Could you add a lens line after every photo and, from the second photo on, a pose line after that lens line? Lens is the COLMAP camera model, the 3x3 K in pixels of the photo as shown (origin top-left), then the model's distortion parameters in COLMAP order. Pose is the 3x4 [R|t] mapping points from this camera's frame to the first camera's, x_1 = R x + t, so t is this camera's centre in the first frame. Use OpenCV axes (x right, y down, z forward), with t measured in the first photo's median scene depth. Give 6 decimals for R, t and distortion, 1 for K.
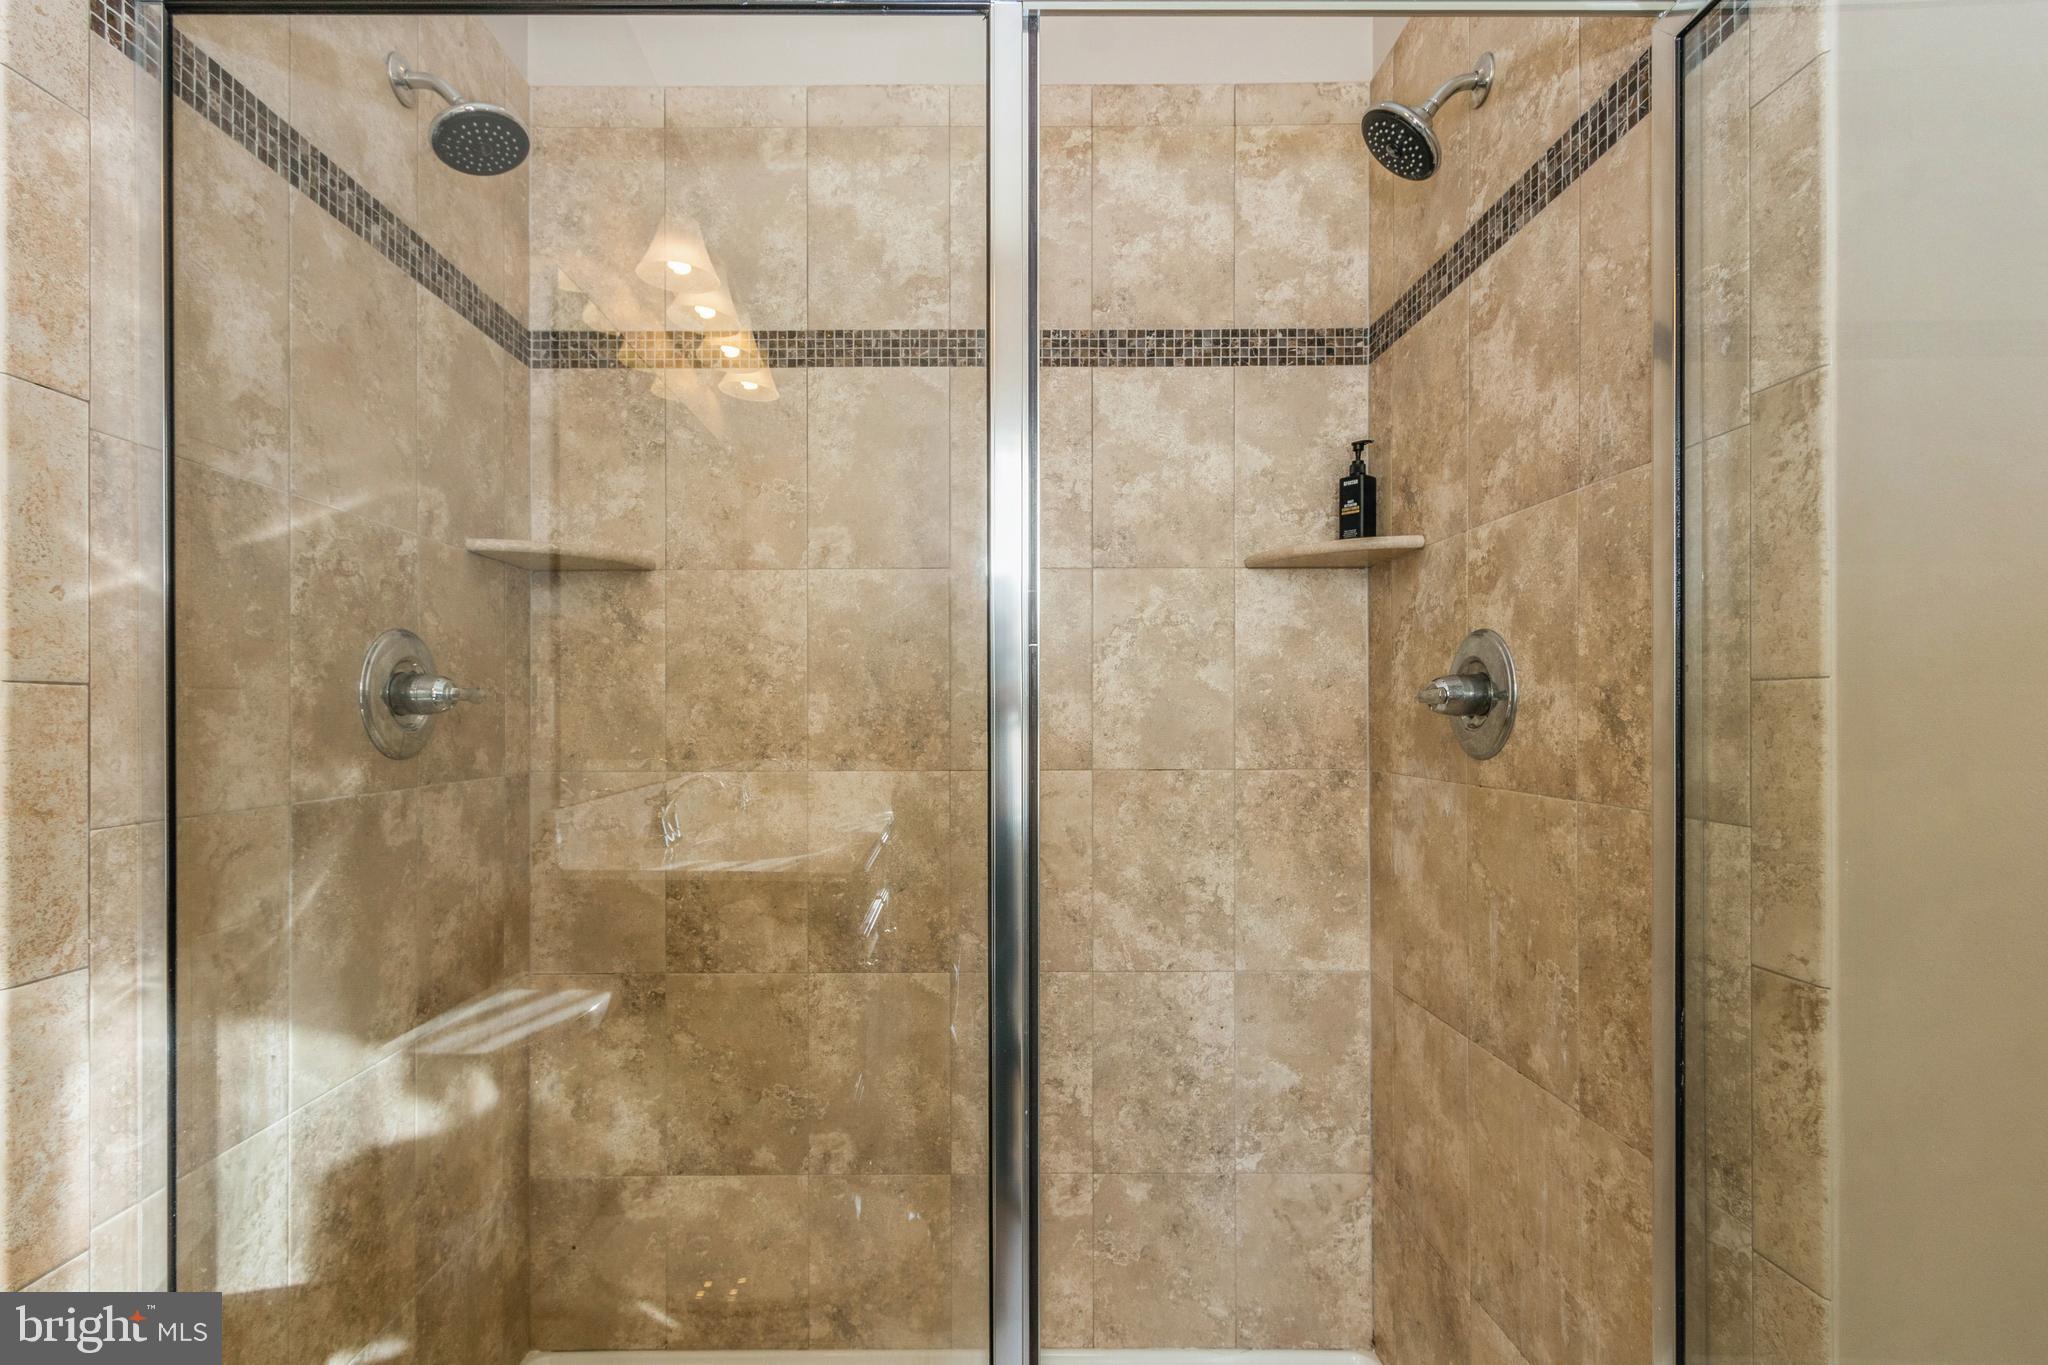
lens RADIAL K [[986.2, 0, 977.5], [0, 986.2, 721.1], [0, 0, 1]] dist [-0.000627, -0.000411]
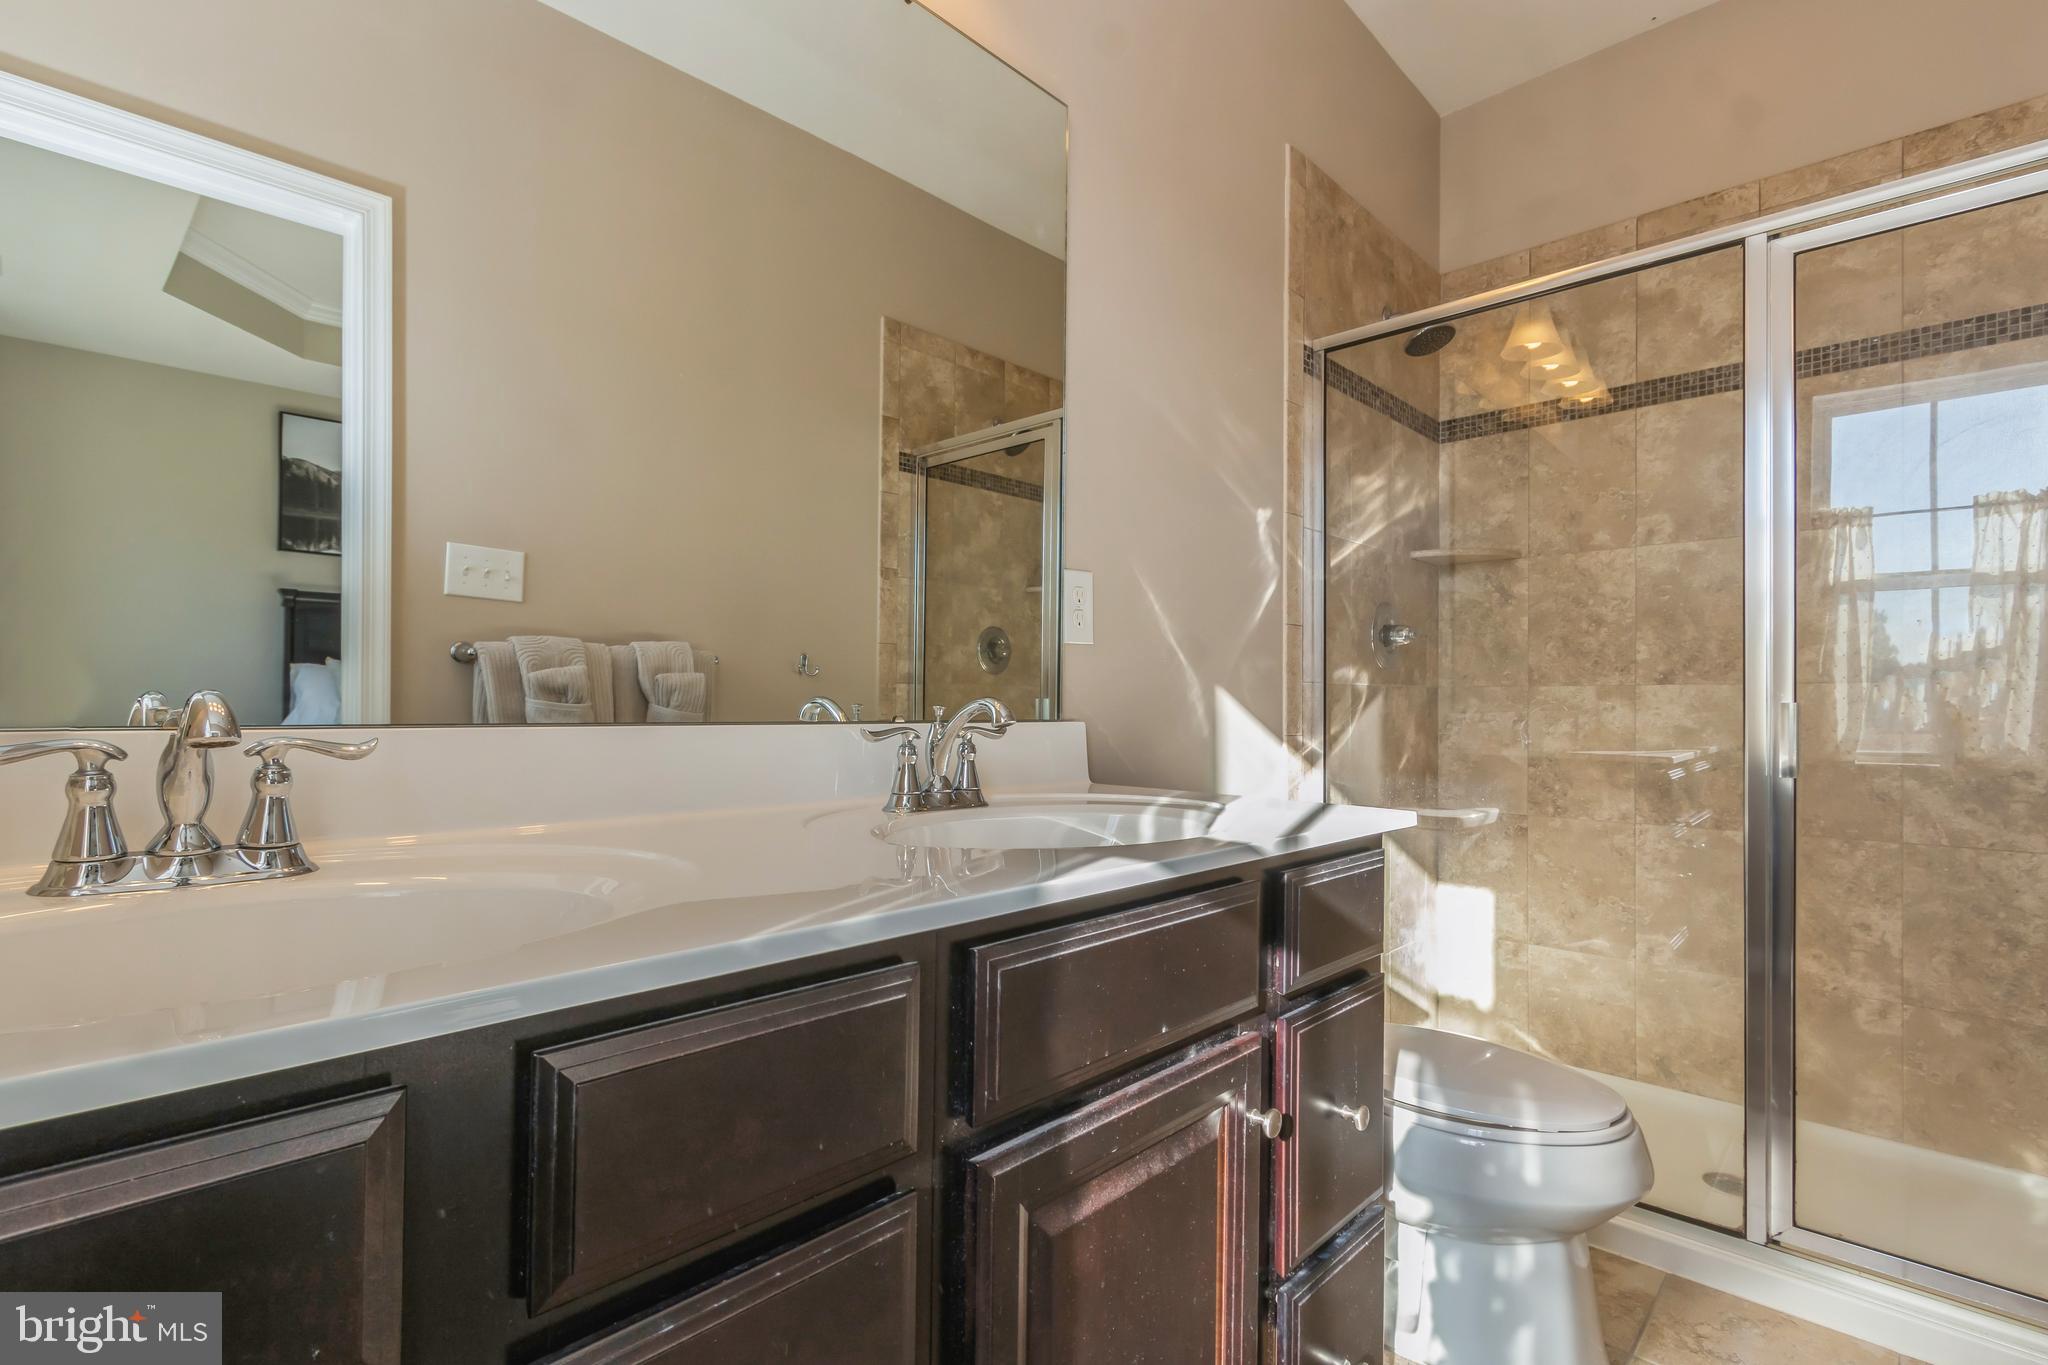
lens RADIAL K [[963.6, 0, 1013.5], [0, 963.6, 698.4], [0, 0, 1]] dist [0.011958, -0.004109]
pose [[0.728813, -0.000119, -0.684713, 0.137468], [-0.006611, 0.999952, -0.007211, 0.087003], [0.684681, 0.009782, 0.728777, -0.671977]]
